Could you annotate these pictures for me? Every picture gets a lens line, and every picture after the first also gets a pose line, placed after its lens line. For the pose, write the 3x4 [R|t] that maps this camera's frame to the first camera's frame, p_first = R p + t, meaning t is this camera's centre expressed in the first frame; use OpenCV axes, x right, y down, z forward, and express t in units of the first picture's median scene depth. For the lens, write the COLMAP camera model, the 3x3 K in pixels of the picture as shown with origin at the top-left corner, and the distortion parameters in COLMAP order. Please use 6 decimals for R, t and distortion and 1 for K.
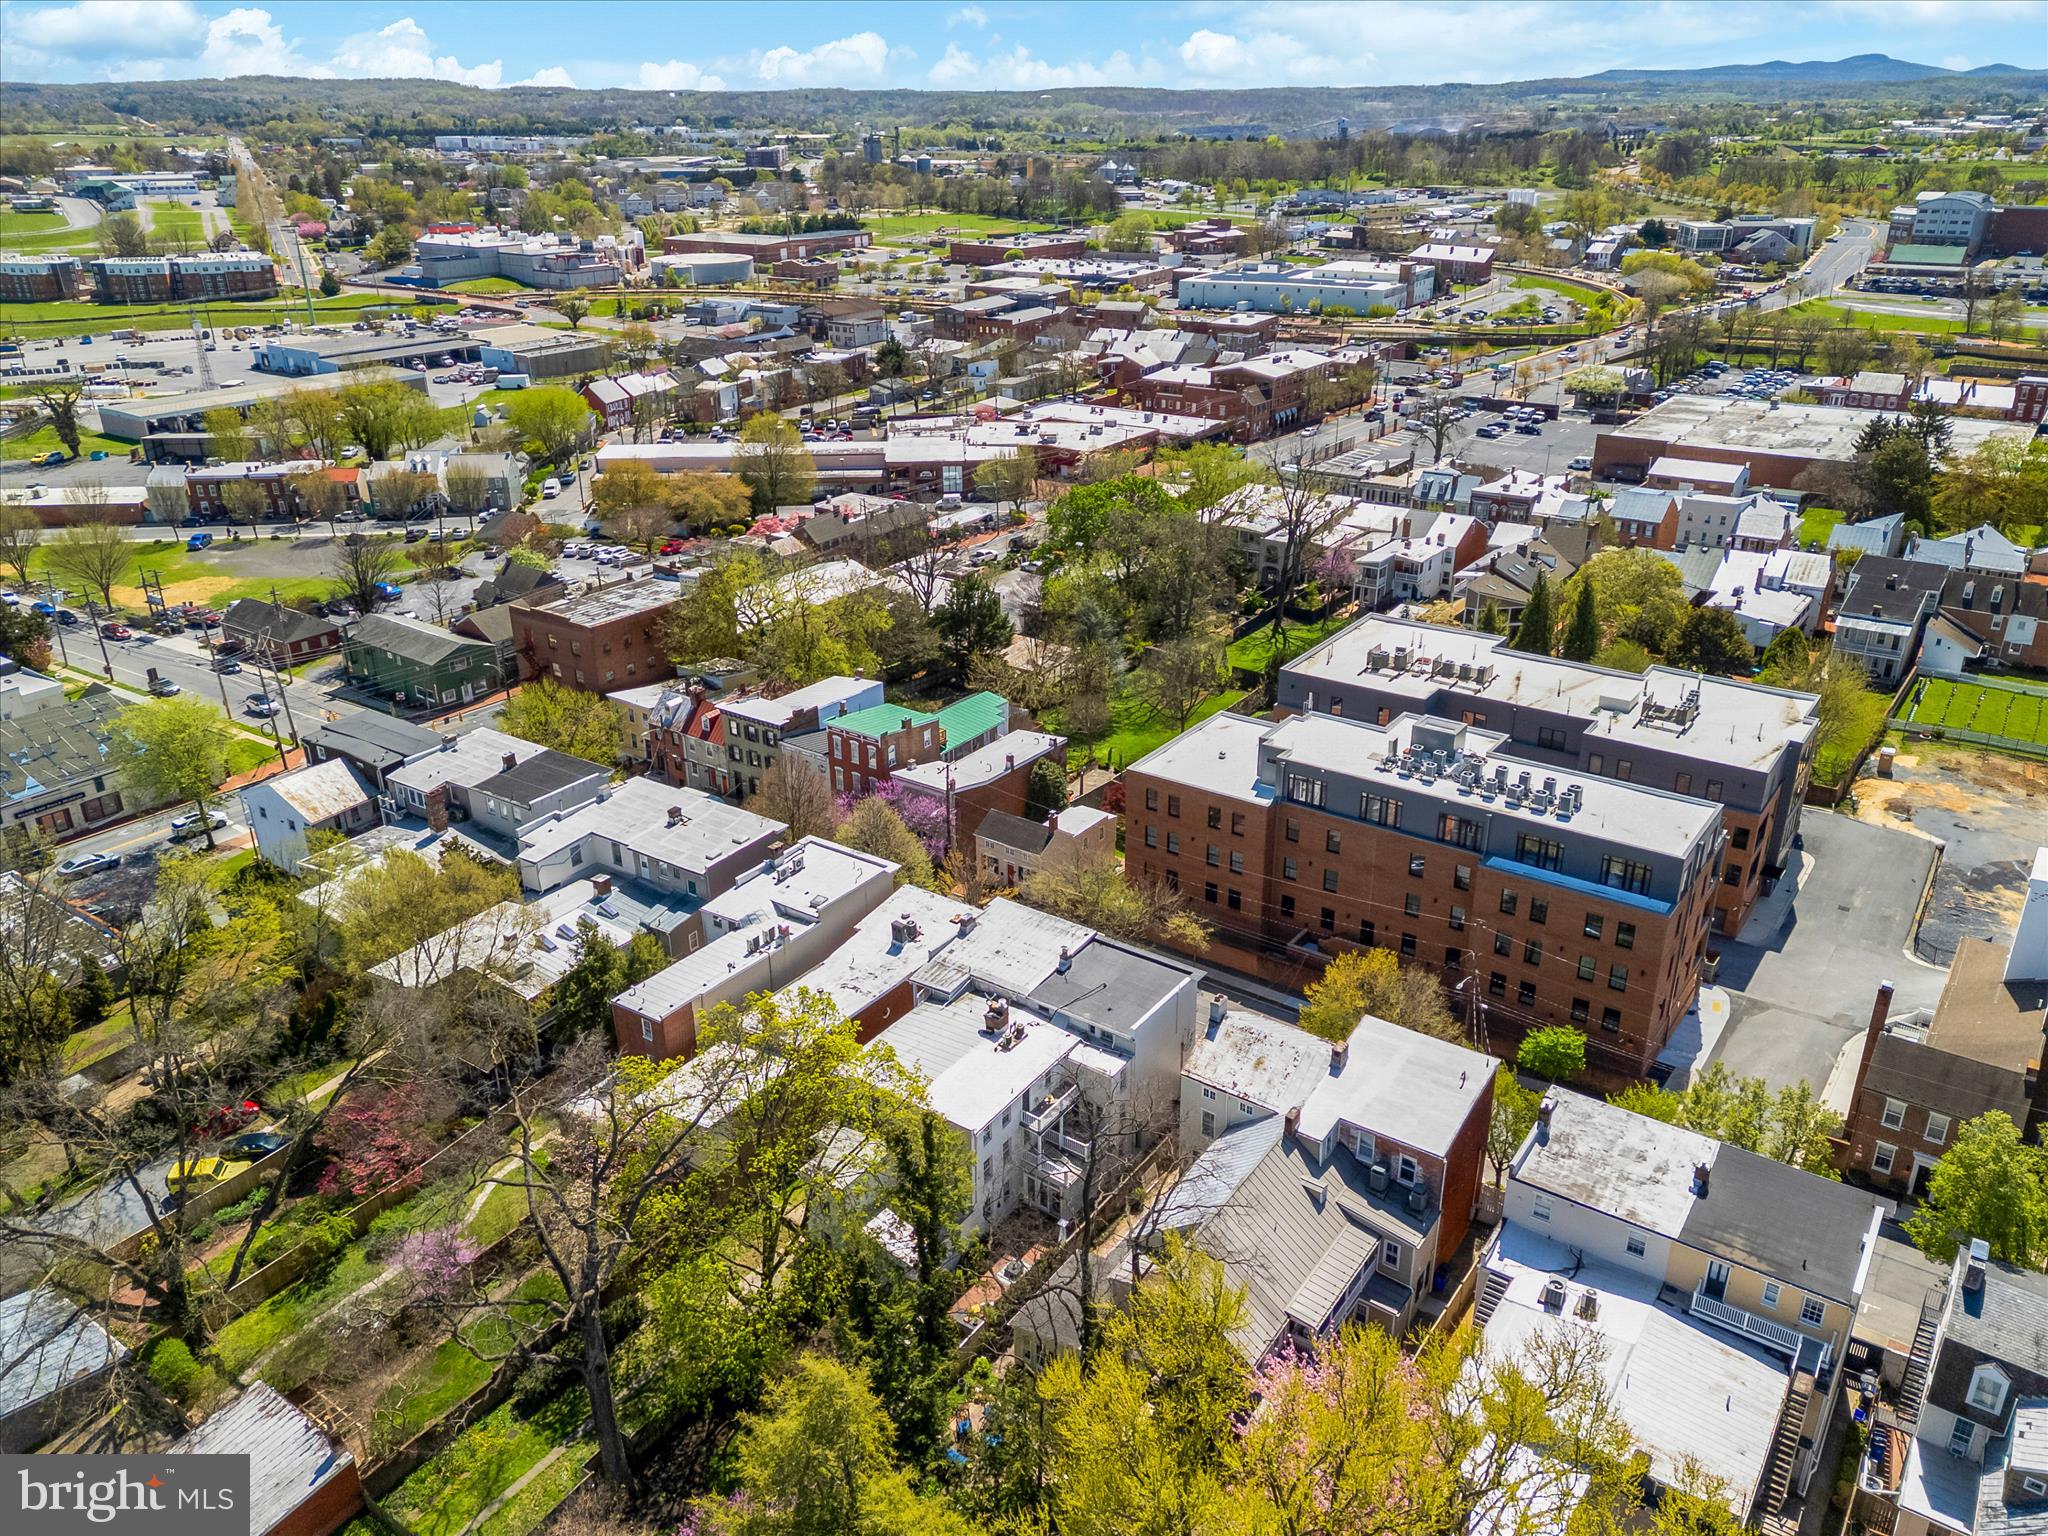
lens RADIAL K [[1465.9, 0, 1047.2], [0, 1465.9, 807.0], [0, 0, 1]] dist [0.004766, -0.008263]
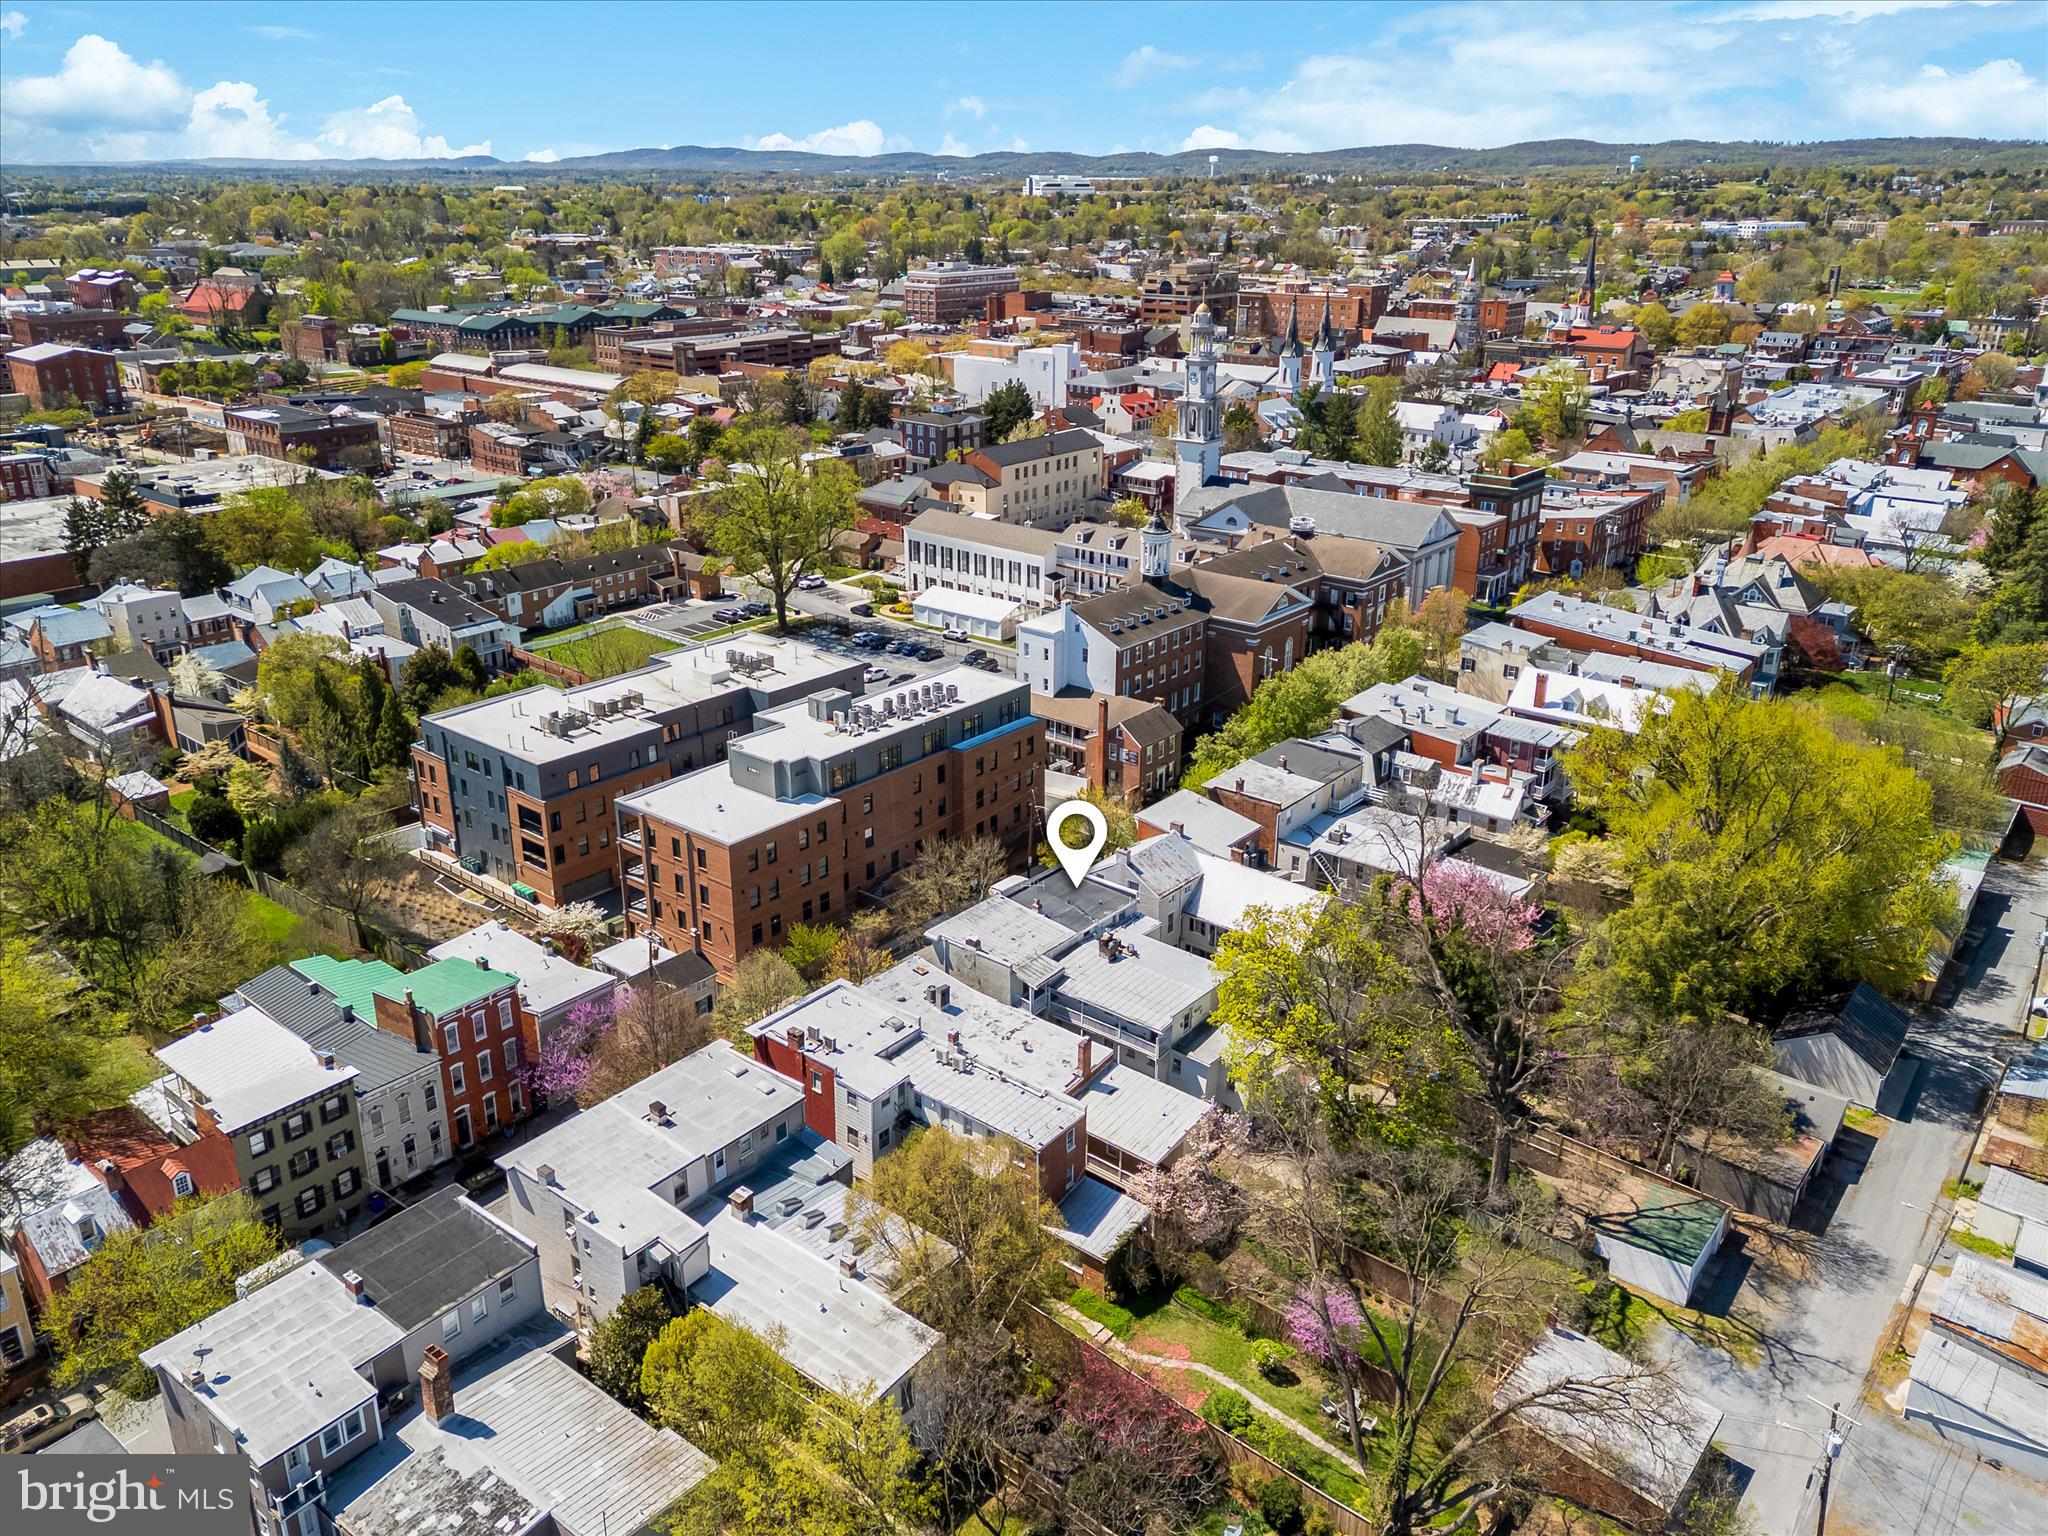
lens RADIAL K [[1491.6, 0, 1024.0], [0, 1491.6, 768.0], [0, 0, 1]] dist [0.078921, -0.077181]
pose [[0.066982, -0.347451, 0.935303, -0.757028], [0.425560, 0.857815, 0.288189, -0.243228], [-0.902448, 0.378724, 0.205320, 0.500696]]
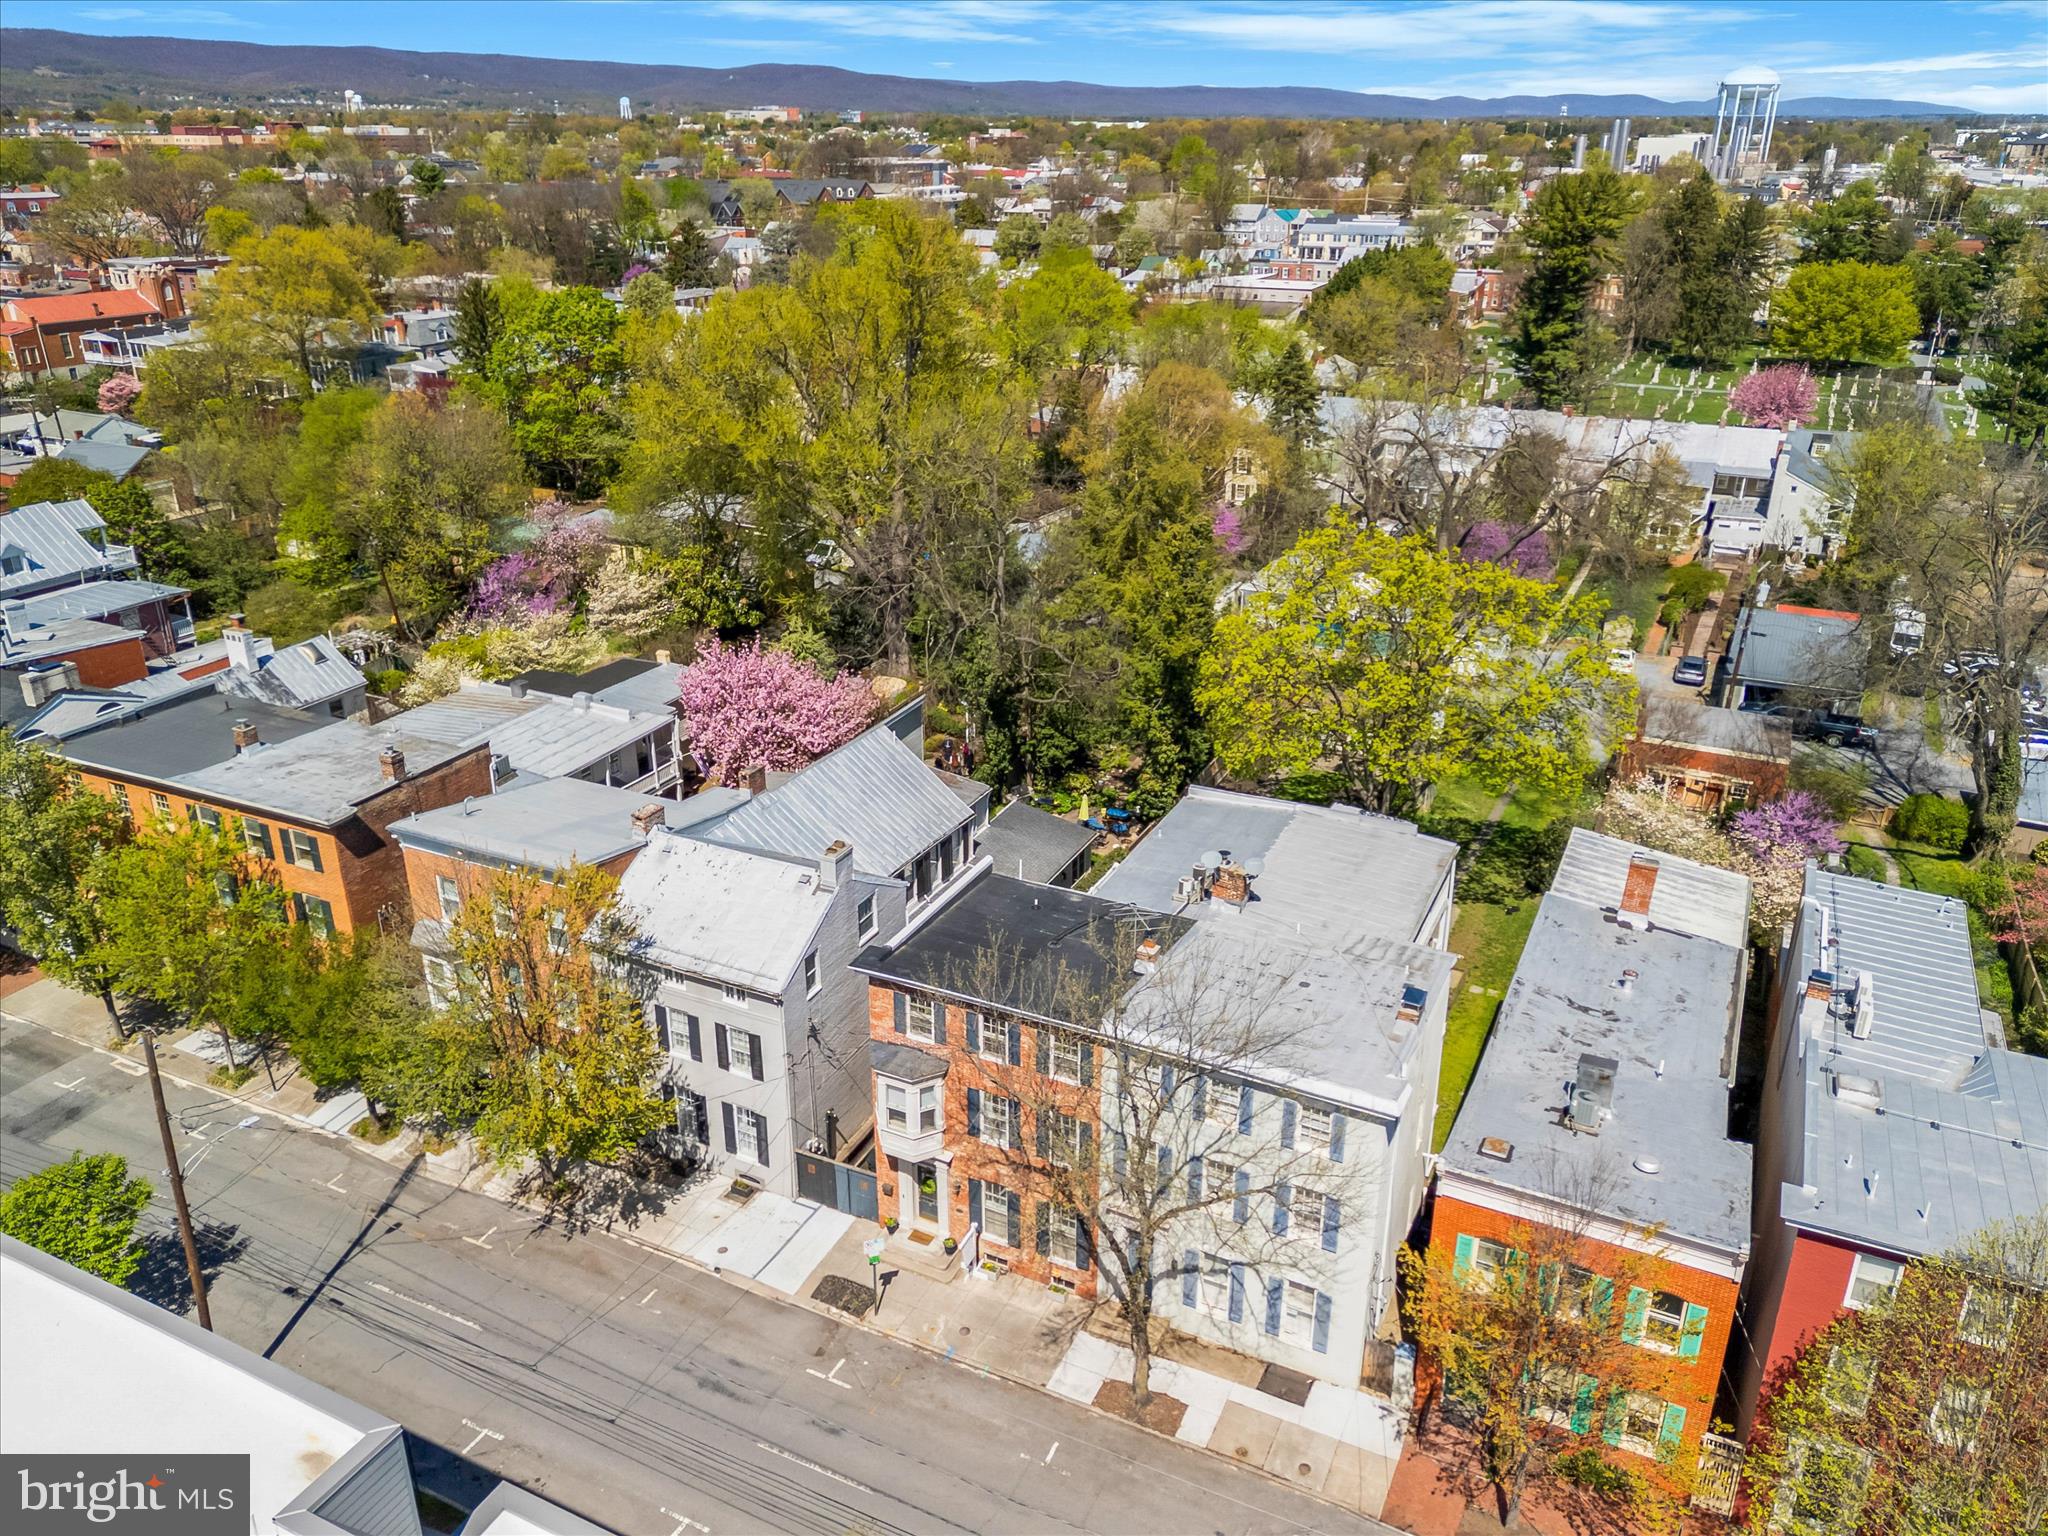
lens RADIAL K [[1499.1, 0, 1026.9], [0, 1499.1, 764.8], [0, 0, 1]] dist [0.064096, -0.055579]
pose [[-0.985959, 0.081969, -0.145488, 0.093667], [-0.055132, 0.662605, 0.746937, -0.198642], [0.157627, 0.744470, -0.648782, 0.884557]]
